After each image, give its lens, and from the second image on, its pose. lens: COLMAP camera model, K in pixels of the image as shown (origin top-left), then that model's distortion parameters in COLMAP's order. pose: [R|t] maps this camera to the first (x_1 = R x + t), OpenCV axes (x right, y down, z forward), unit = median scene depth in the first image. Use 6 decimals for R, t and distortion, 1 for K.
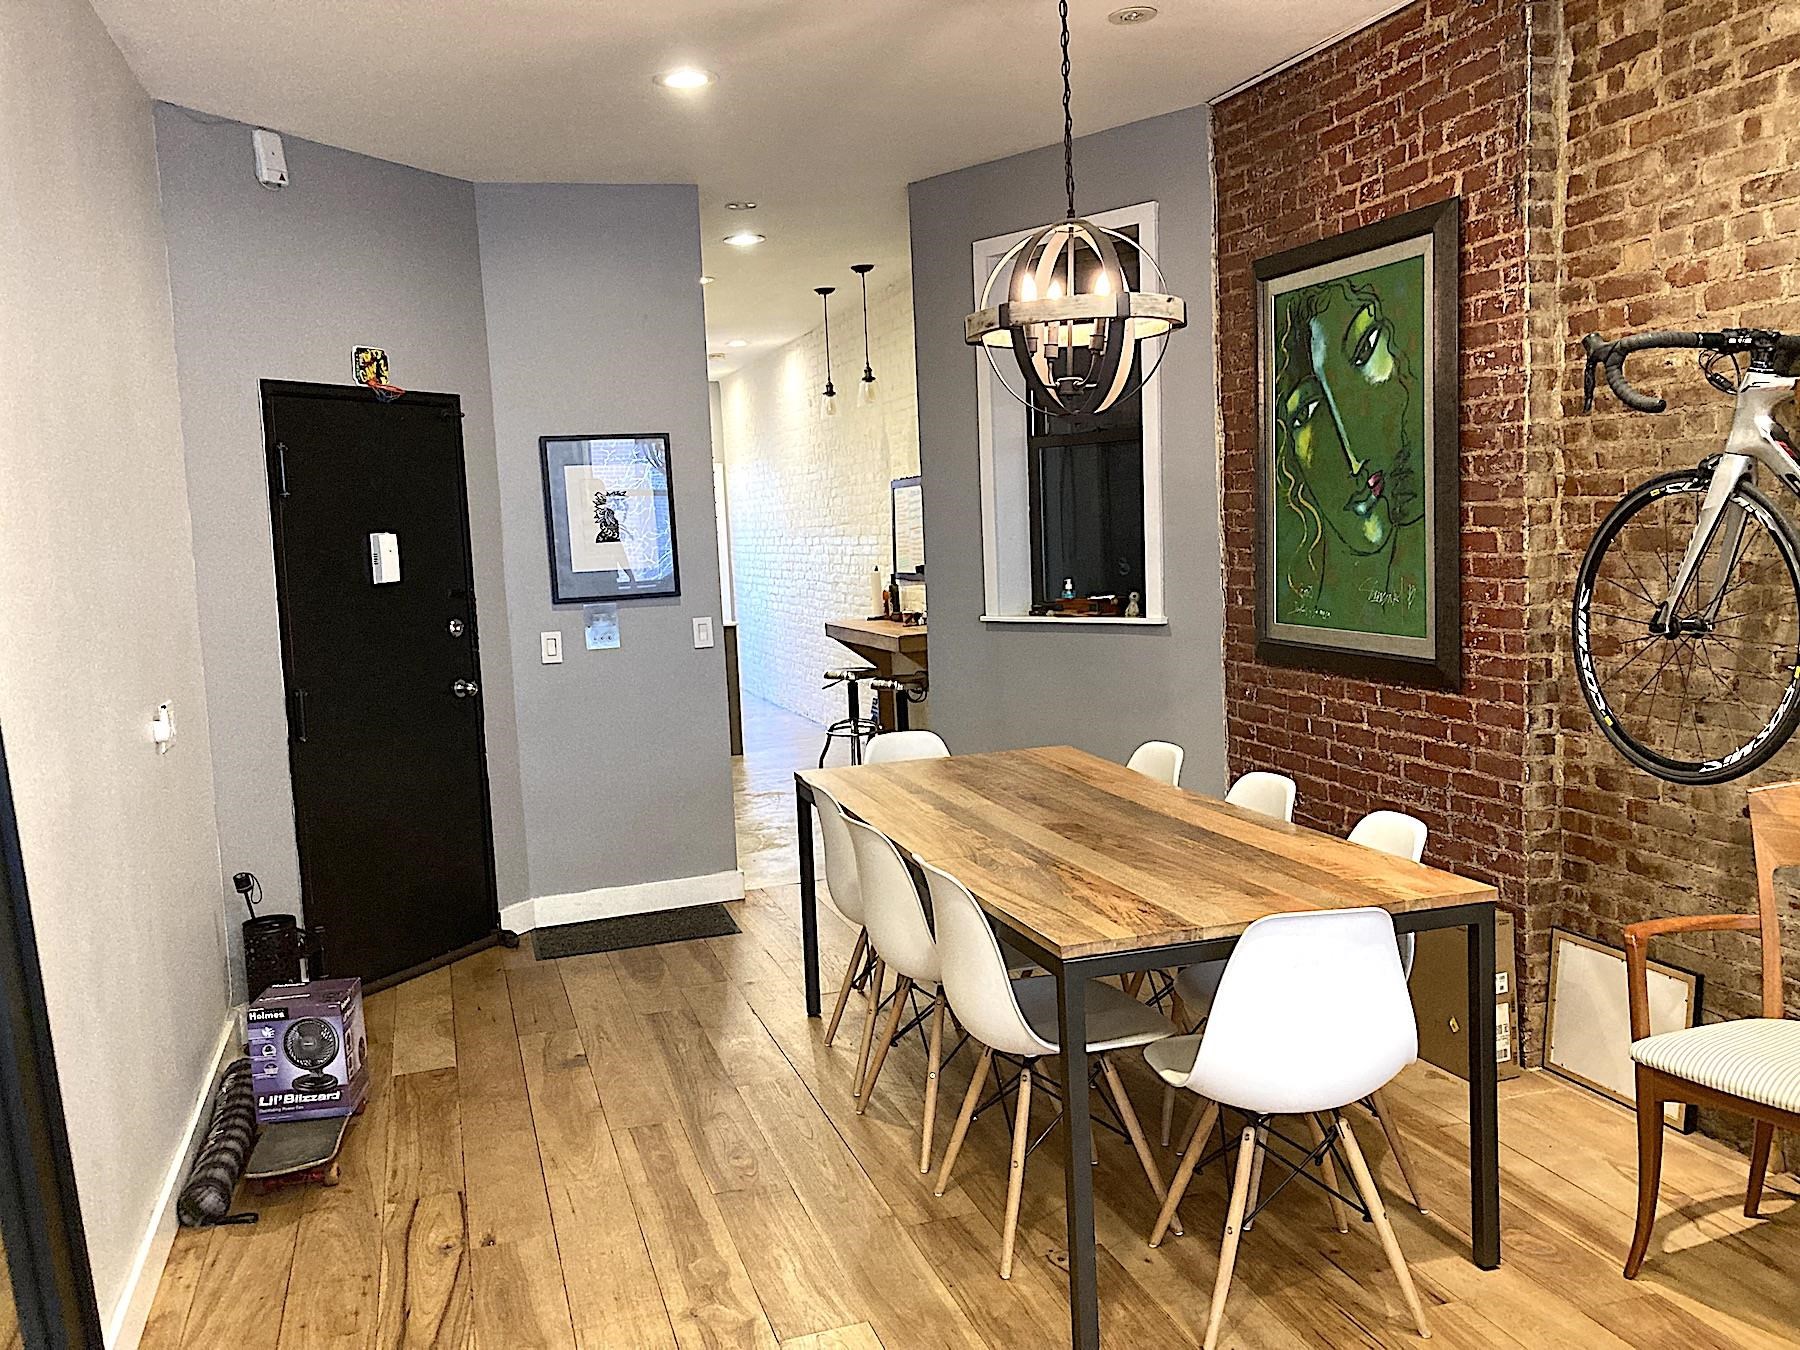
lens RADIAL K [[1472.7, 0, 891.7], [0, 1472.7, 674.7], [0, 0, 1]] dist [-0.005938, -0.021530]
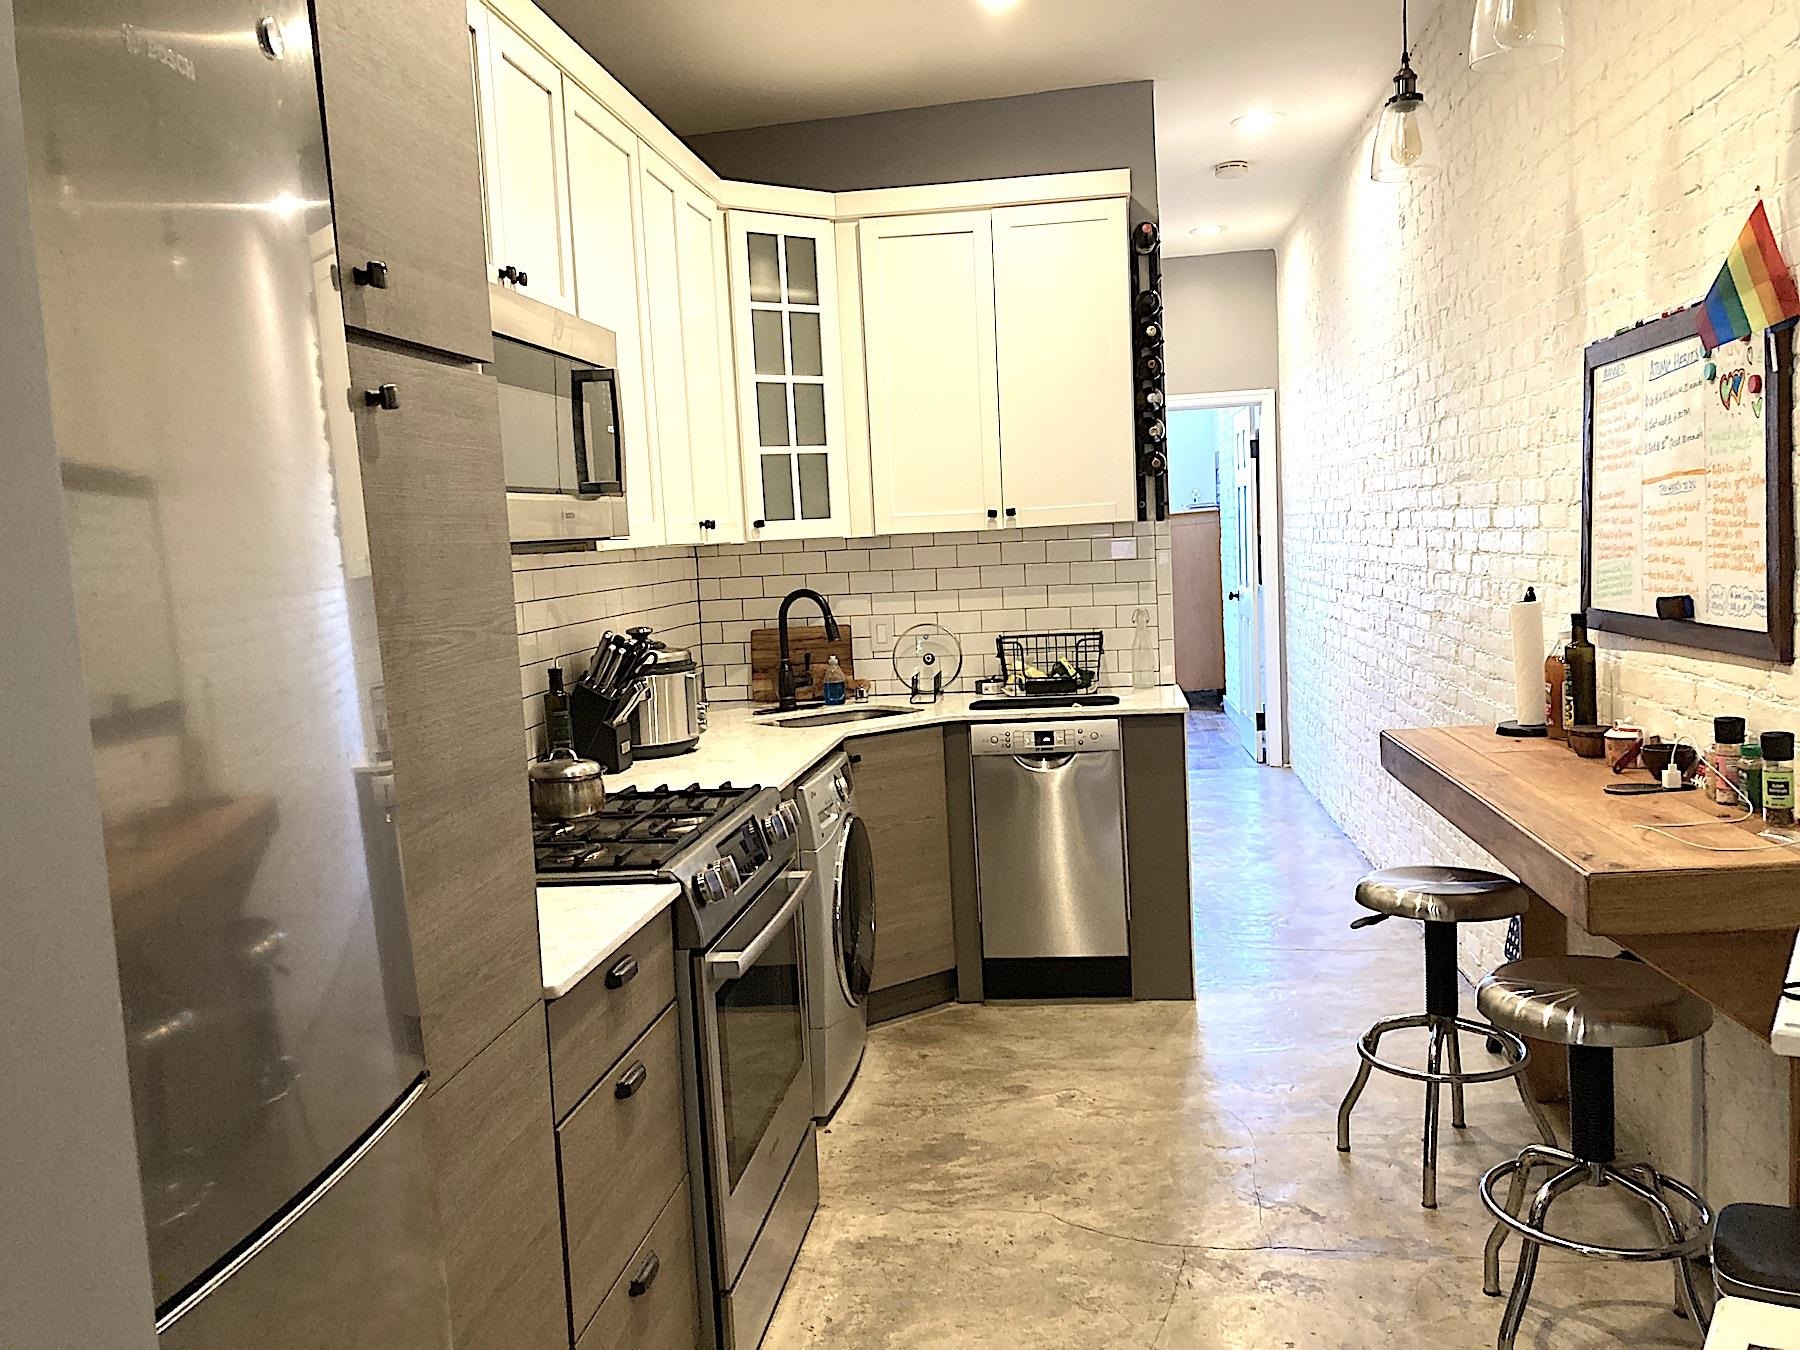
lens RADIAL K [[1472.7, 0, 903.4], [0, 1472.7, 675.7], [0, 0, 1]] dist [-0.005938, -0.021530]
pose [[0.908368, 0.042255, -0.416030, 0.000773], [-0.036108, 0.999092, 0.022636, -0.054289], [0.416609, -0.005539, 0.909069, 0.600001]]
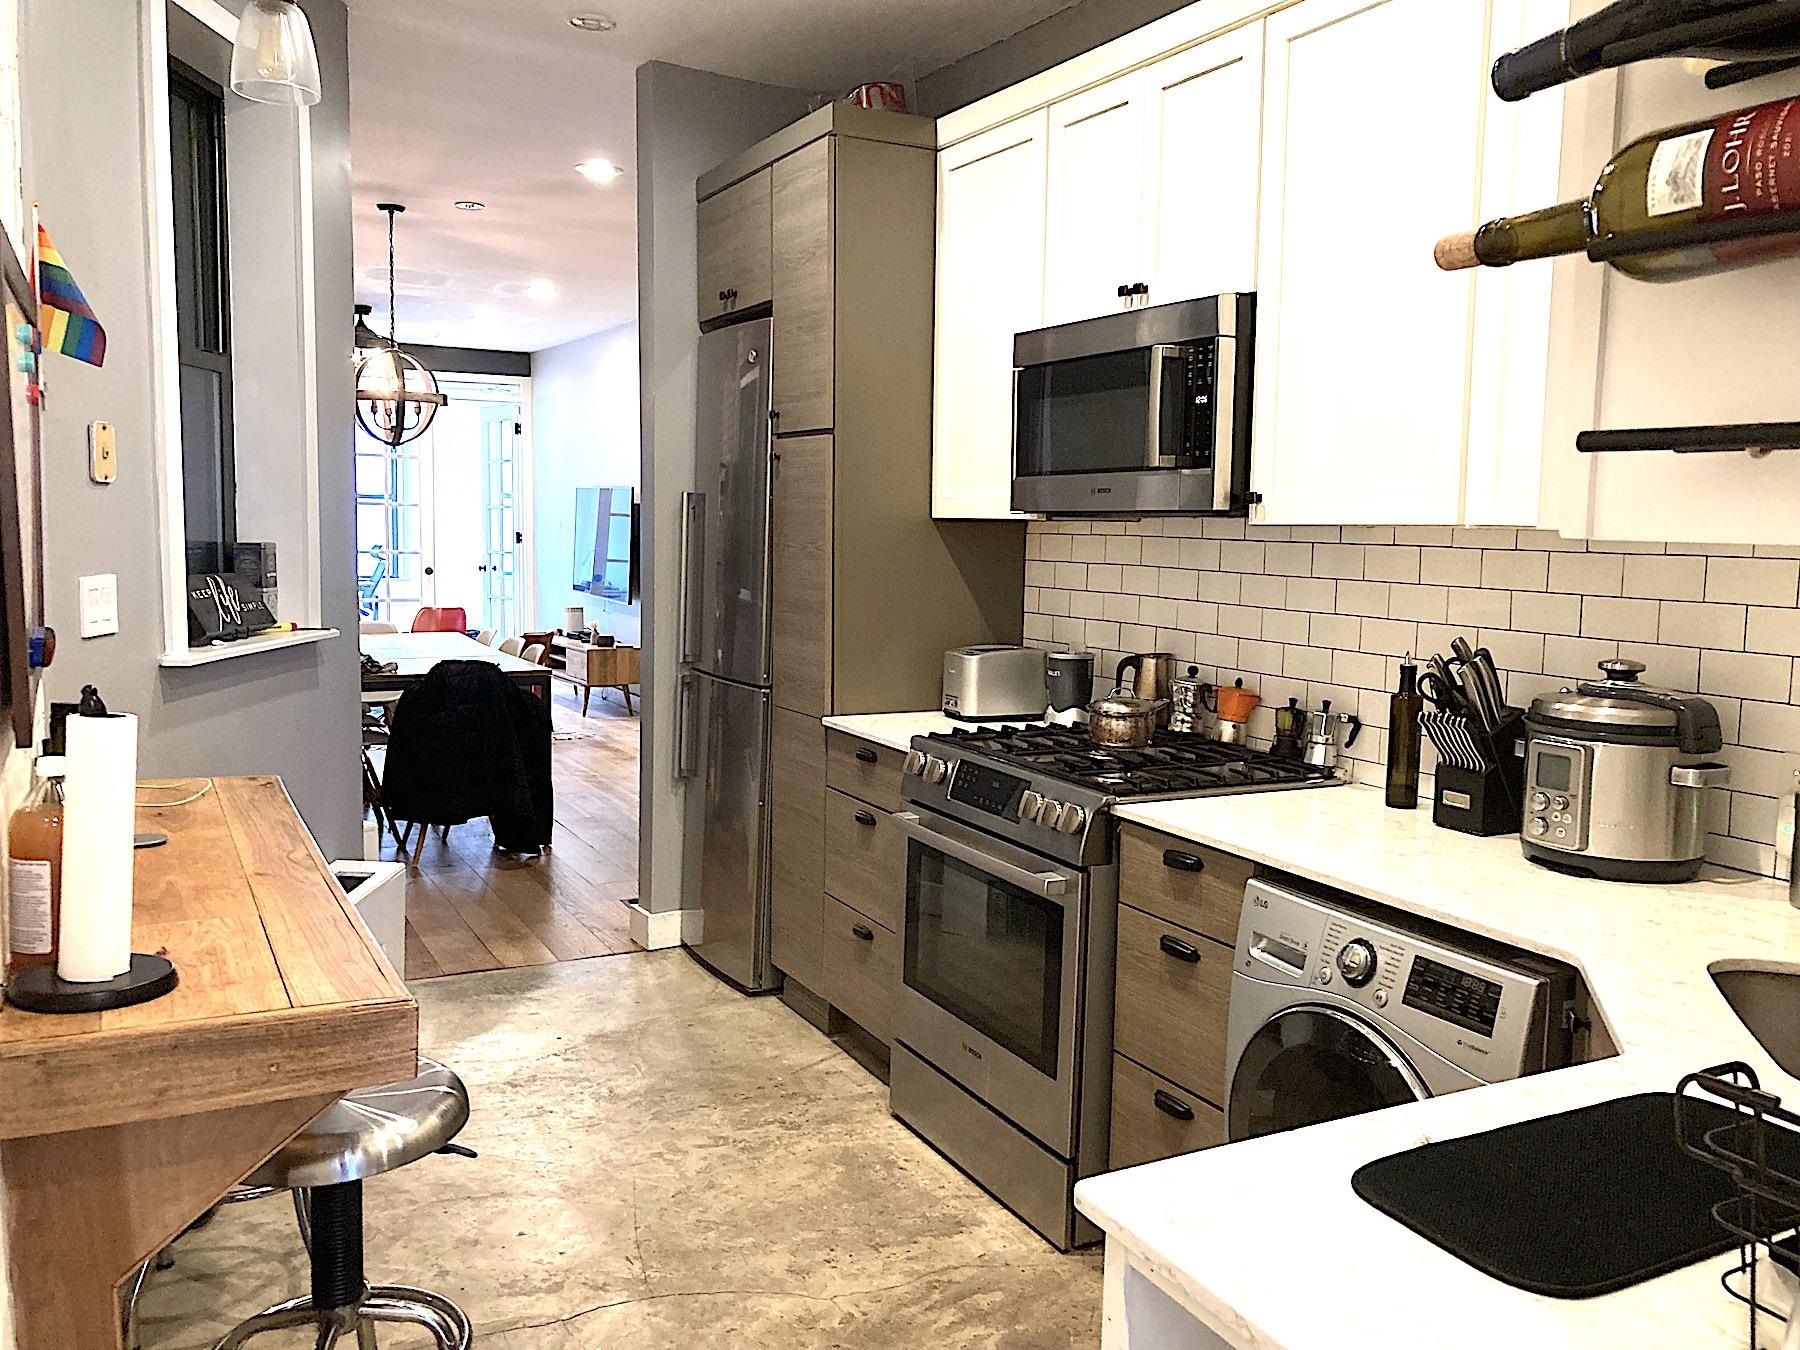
lens RADIAL K [[1472.7, 0, 903.2], [0, 1472.7, 673.0], [0, 0, 1]] dist [-0.005938, -0.021530]
pose [[-0.984405, 0.044944, -0.170077, -0.044304], [0.008122, 0.977393, 0.211274, -0.086551], [0.175728, 0.206598, -0.962516, 0.940687]]
